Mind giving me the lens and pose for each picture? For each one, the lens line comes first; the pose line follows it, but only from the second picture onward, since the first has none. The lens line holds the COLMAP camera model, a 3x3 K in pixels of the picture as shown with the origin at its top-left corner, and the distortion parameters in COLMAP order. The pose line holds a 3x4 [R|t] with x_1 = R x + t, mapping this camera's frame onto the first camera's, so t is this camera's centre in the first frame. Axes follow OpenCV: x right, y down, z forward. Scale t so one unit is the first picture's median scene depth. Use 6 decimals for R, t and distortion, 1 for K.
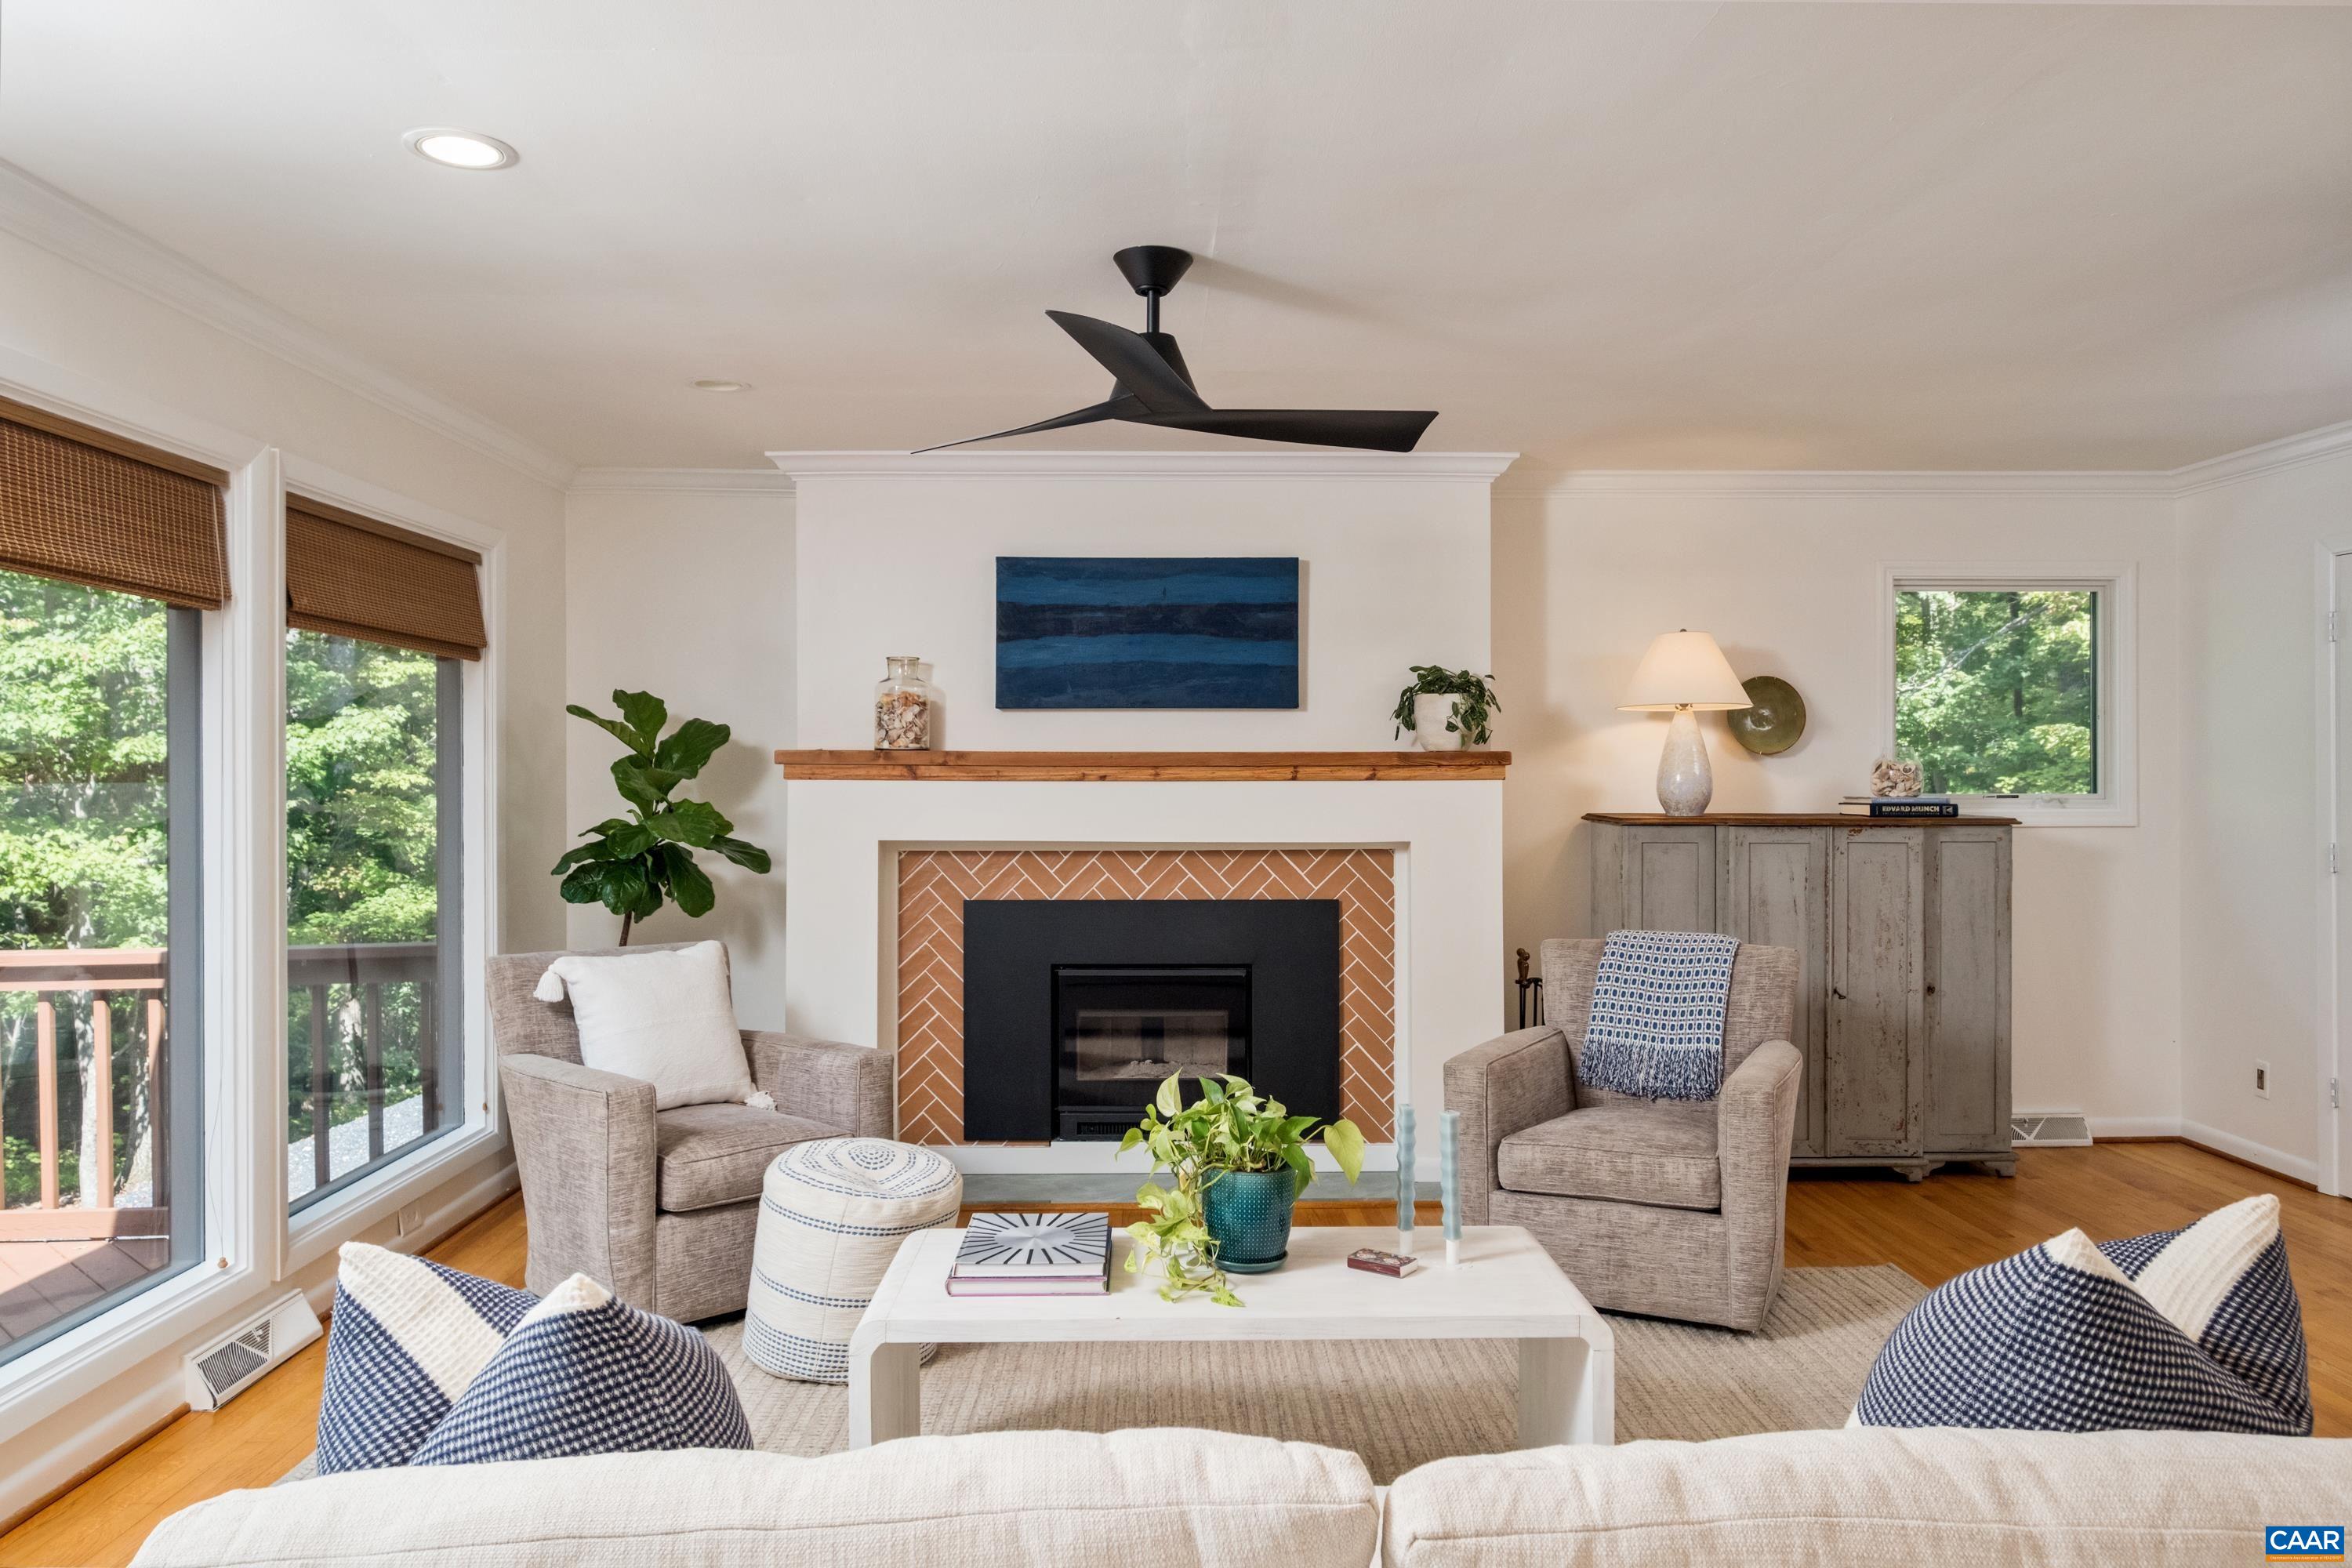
lens RADIAL K [[1601.4, 0, 1183.2], [0, 1601.4, 780.1], [0, 0, 1]] dist [-0.006401, 0.004357]
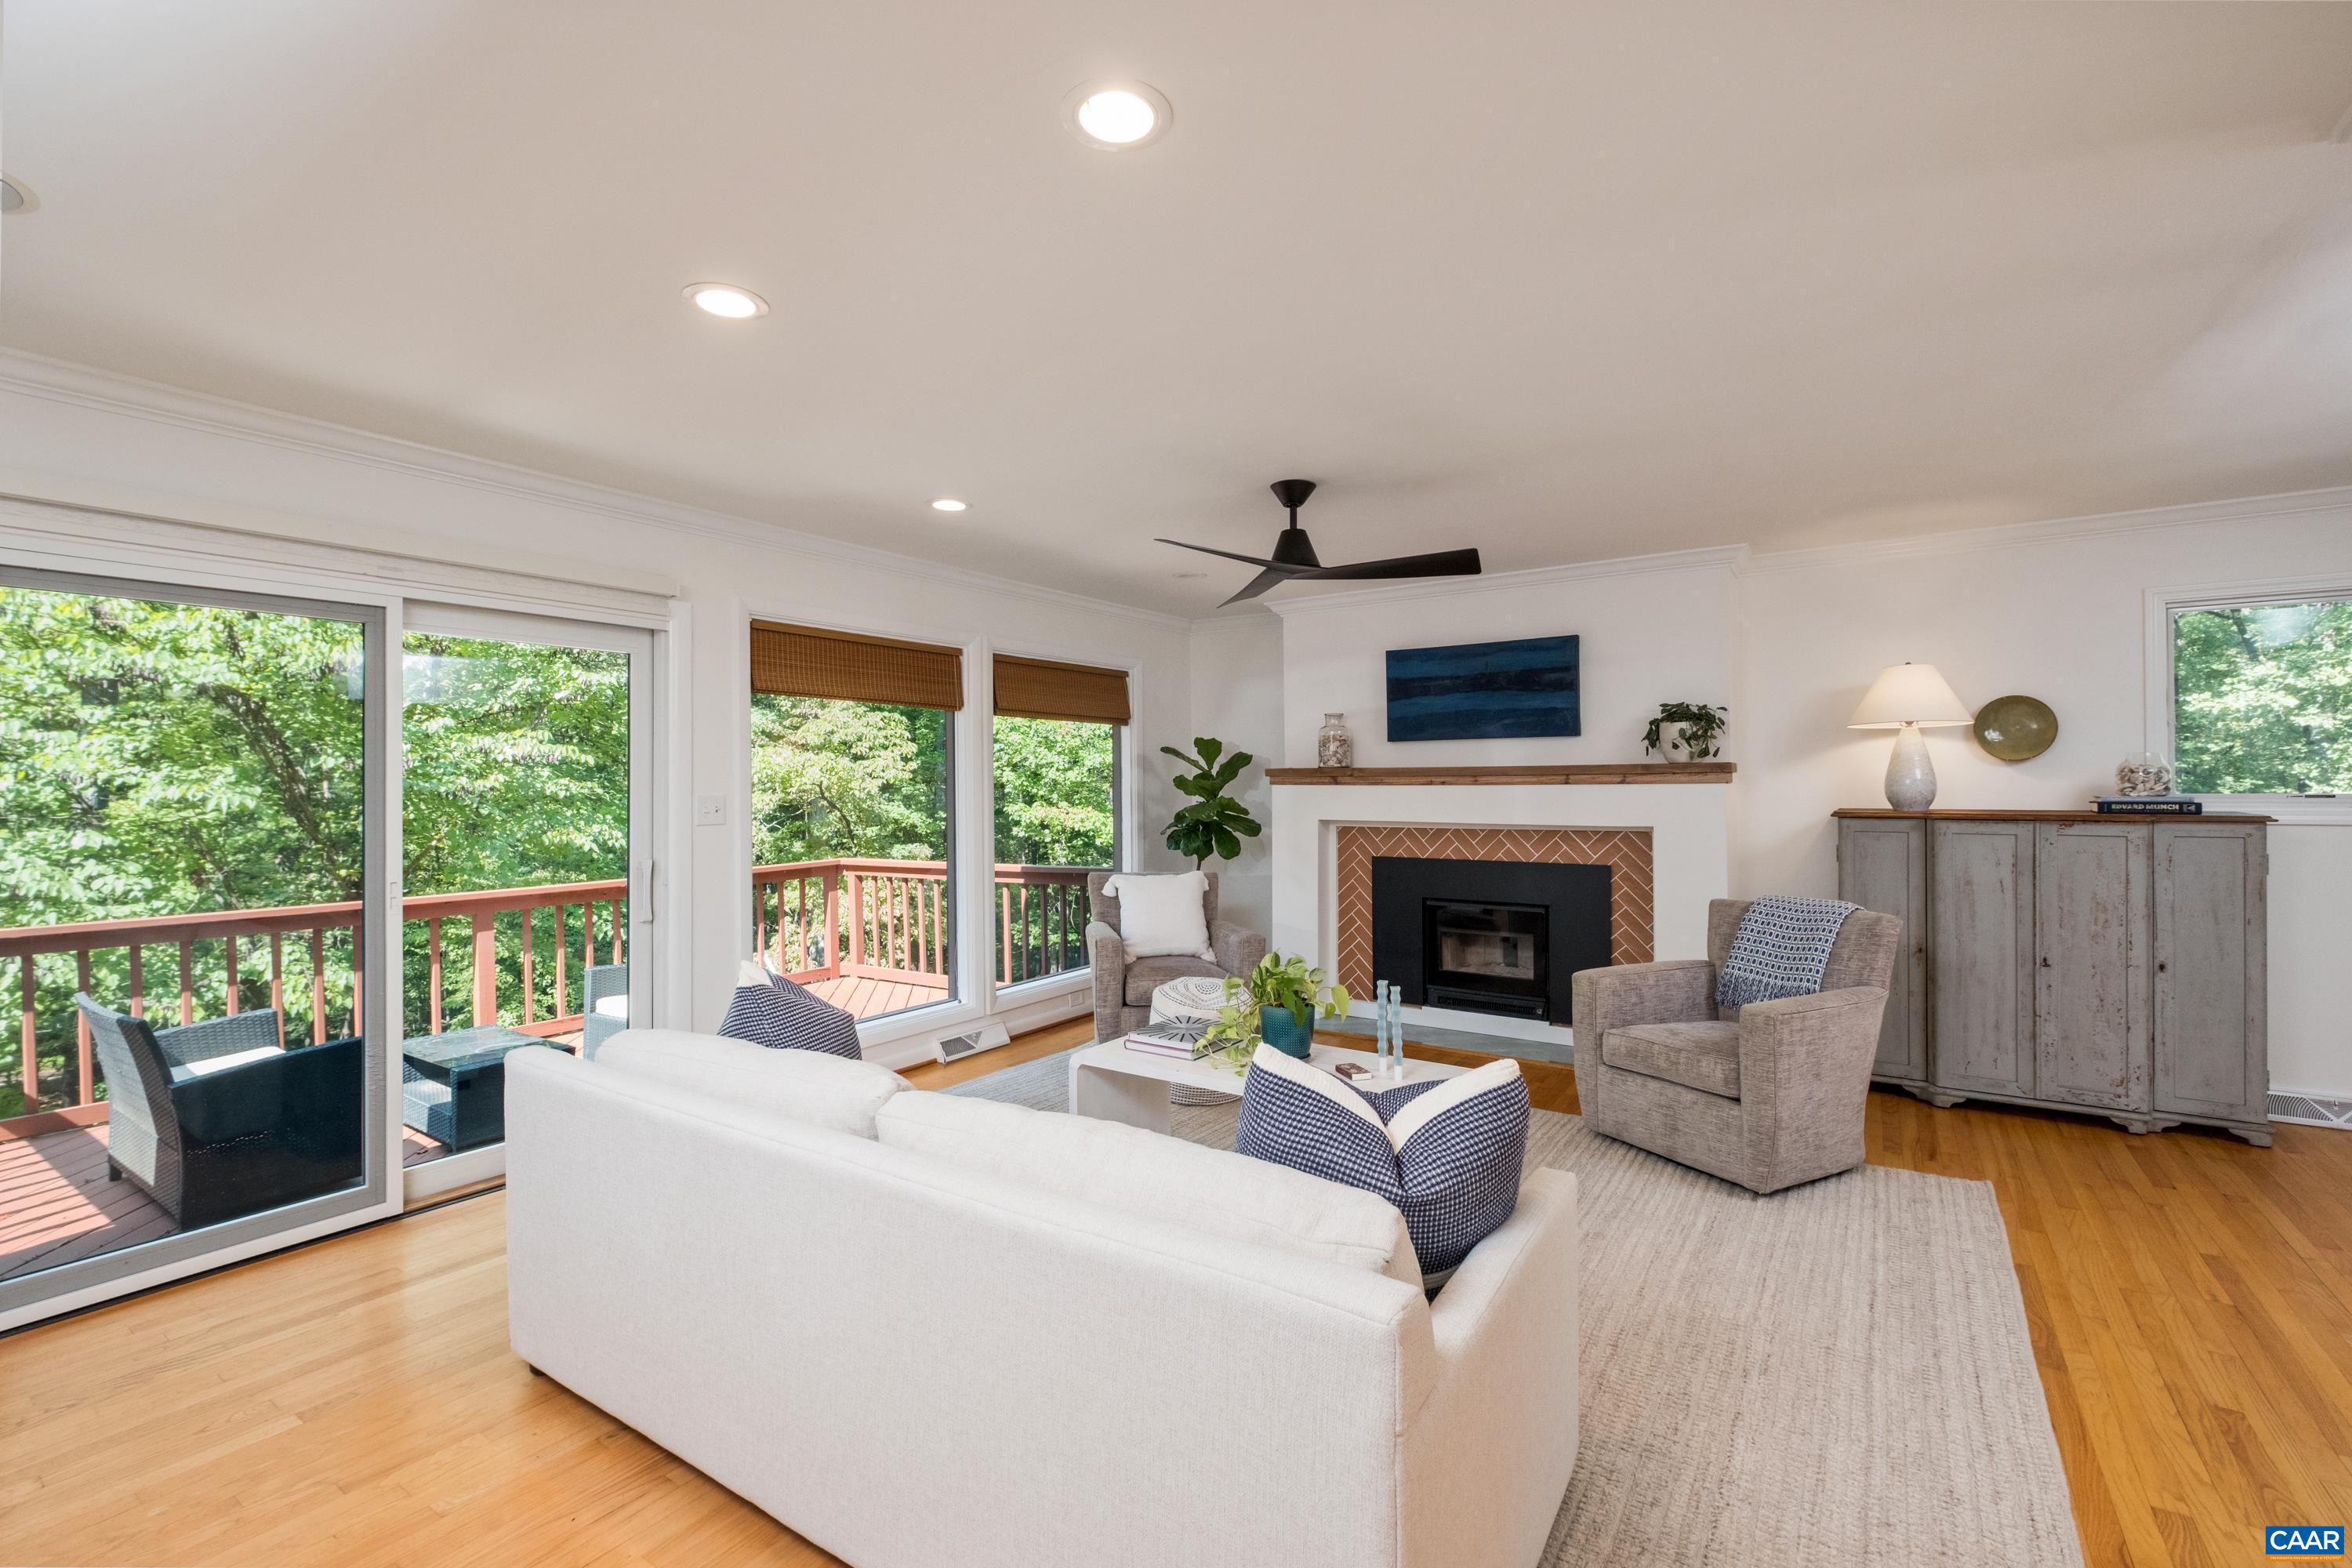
lens RADIAL K [[1031.9, 0, 1191.2], [0, 1031.9, 777.1], [0, 0, 1]] dist [-0.012292, -0.000366]
pose [[0.807976, -0.007659, -0.589166, 0.346804], [0.003362, 0.999959, -0.008388, 0.000556], [0.589206, 0.004796, 0.807968, 0.014381]]
